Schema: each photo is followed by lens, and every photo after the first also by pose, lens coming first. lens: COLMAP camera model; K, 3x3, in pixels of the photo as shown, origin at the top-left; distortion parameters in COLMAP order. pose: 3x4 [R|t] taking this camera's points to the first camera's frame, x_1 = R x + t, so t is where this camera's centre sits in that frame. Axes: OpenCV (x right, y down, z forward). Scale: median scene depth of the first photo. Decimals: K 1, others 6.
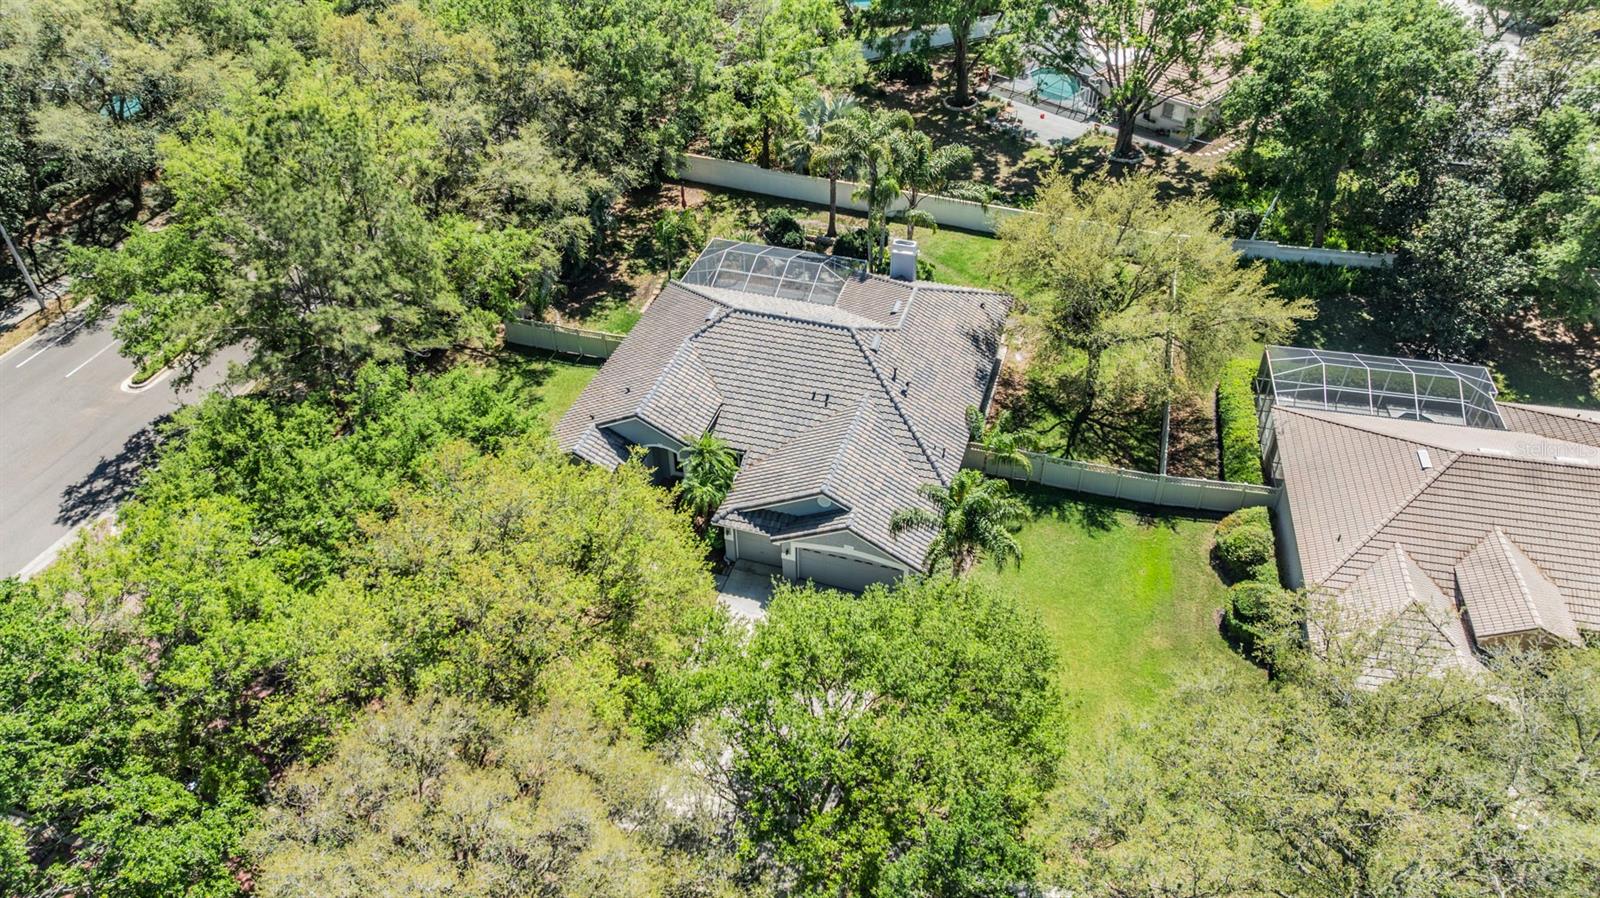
lens RADIAL K [[1127.9, 0, 800.0], [0, 1127.9, 449.0], [0, 0, 1]] dist [-0.012094, -0.000893]
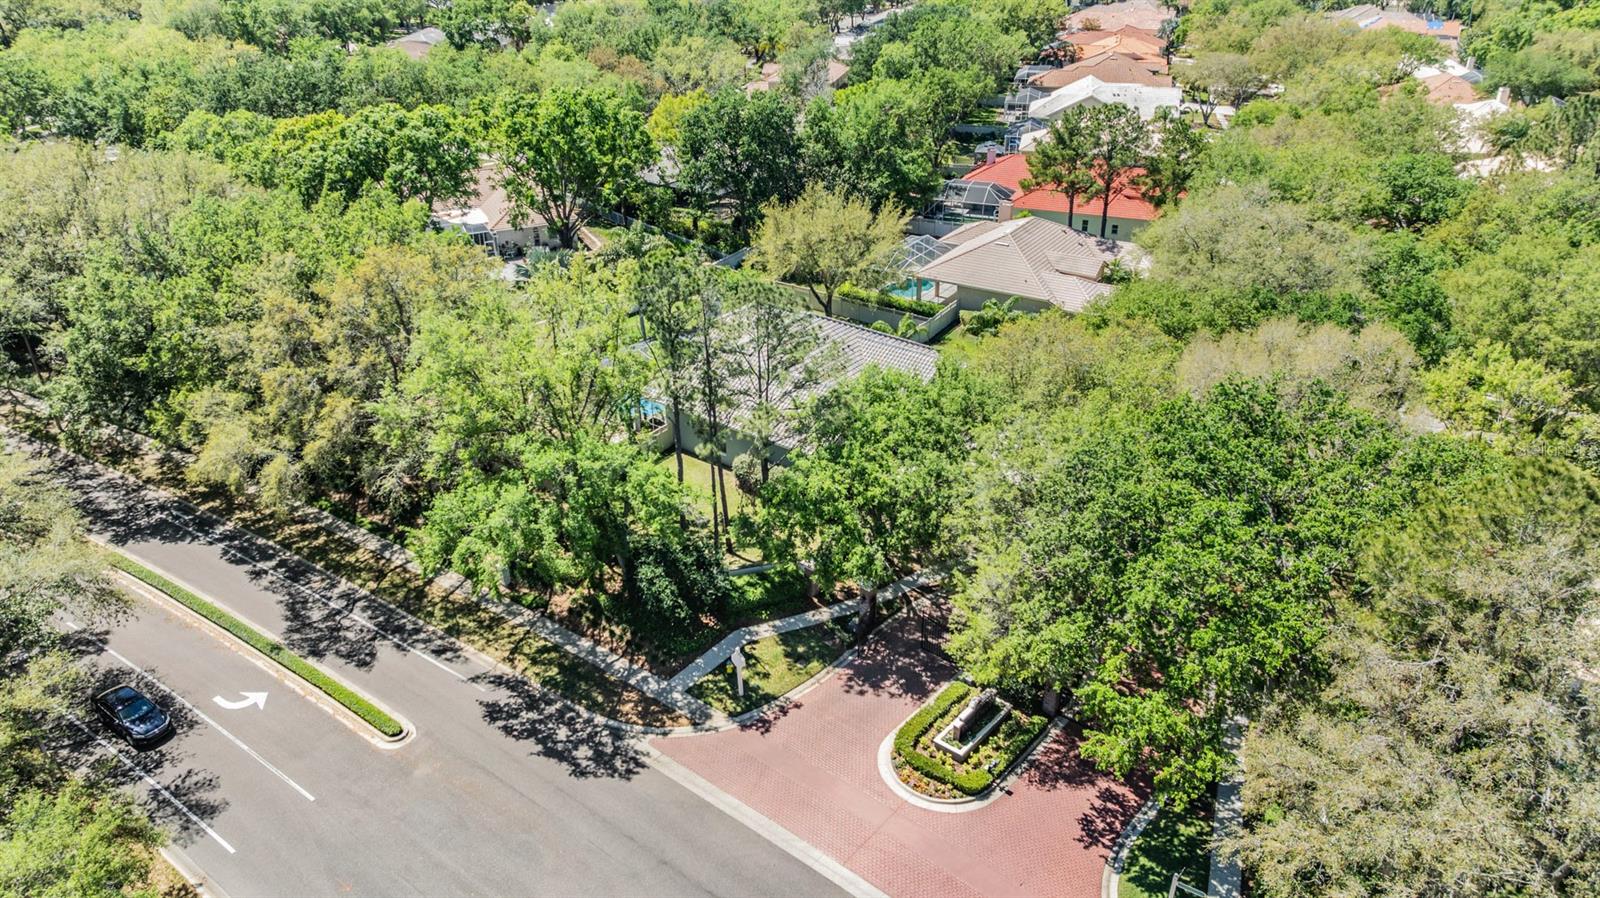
lens RADIAL K [[1127.9, 0, 800.0], [0, 1127.9, 449.0], [0, 0, 1]] dist [-0.012094, -0.000893]
pose [[0.341733, -0.427856, 0.836754, -1.114994], [0.586841, 0.792586, 0.165604, -0.193050], [-0.734054, 0.434450, 0.521936, 0.260861]]
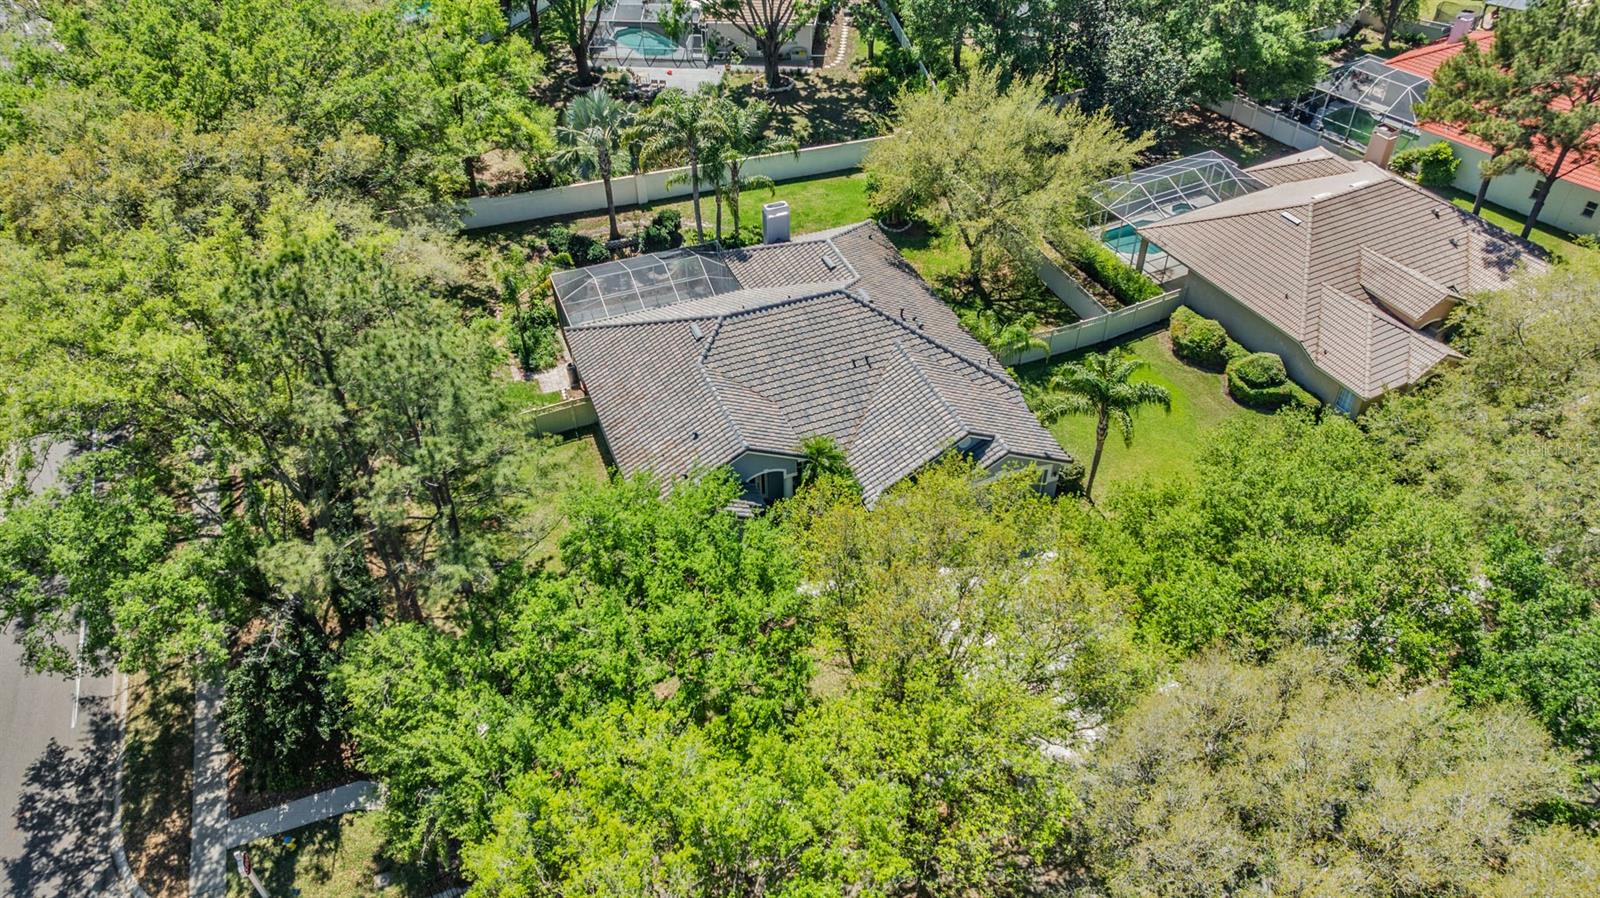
lens RADIAL K [[1127.9, 0, 800.0], [0, 1127.9, 449.0], [0, 0, 1]] dist [-0.012094, -0.000893]
pose [[0.774135, -0.410659, 0.481741, -0.445442], [0.400232, 0.907128, 0.130126, -0.106260], [-0.490438, 0.092074, 0.866598, 0.145860]]
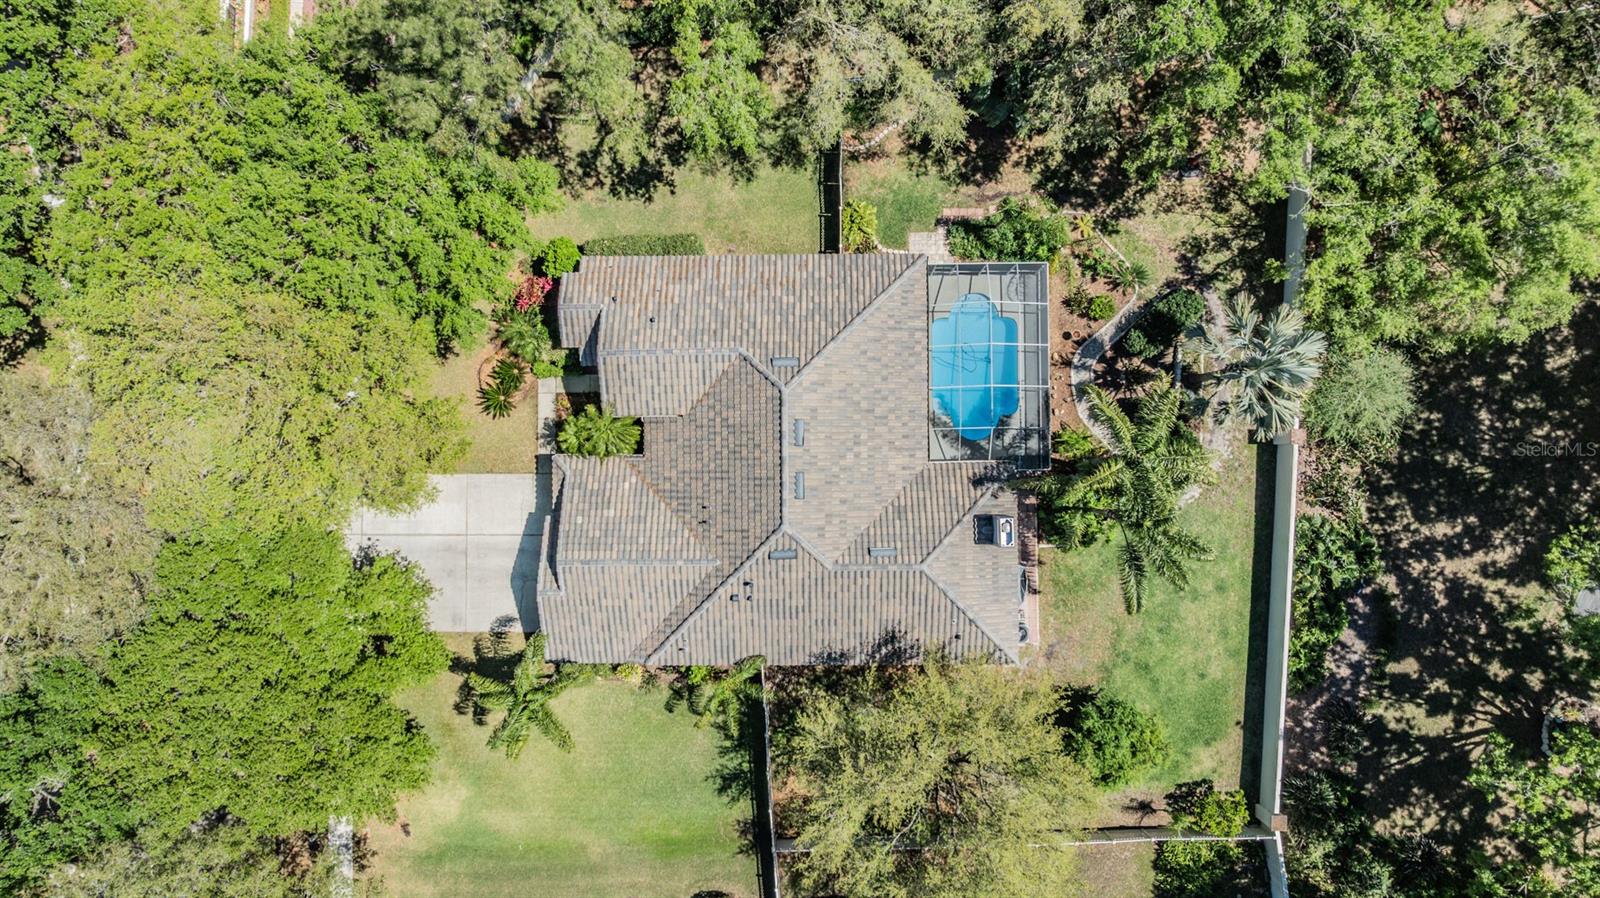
lens RADIAL K [[1127.9, 0, 800.0], [0, 1127.9, 449.0], [0, 0, 1]] dist [-0.012094, -0.000893]
pose [[0.312223, 0.949754, -0.022000, 0.010054], [-0.576802, 0.207917, 0.789981, -0.724054], [0.754862, -0.233960, 0.612737, 0.402925]]
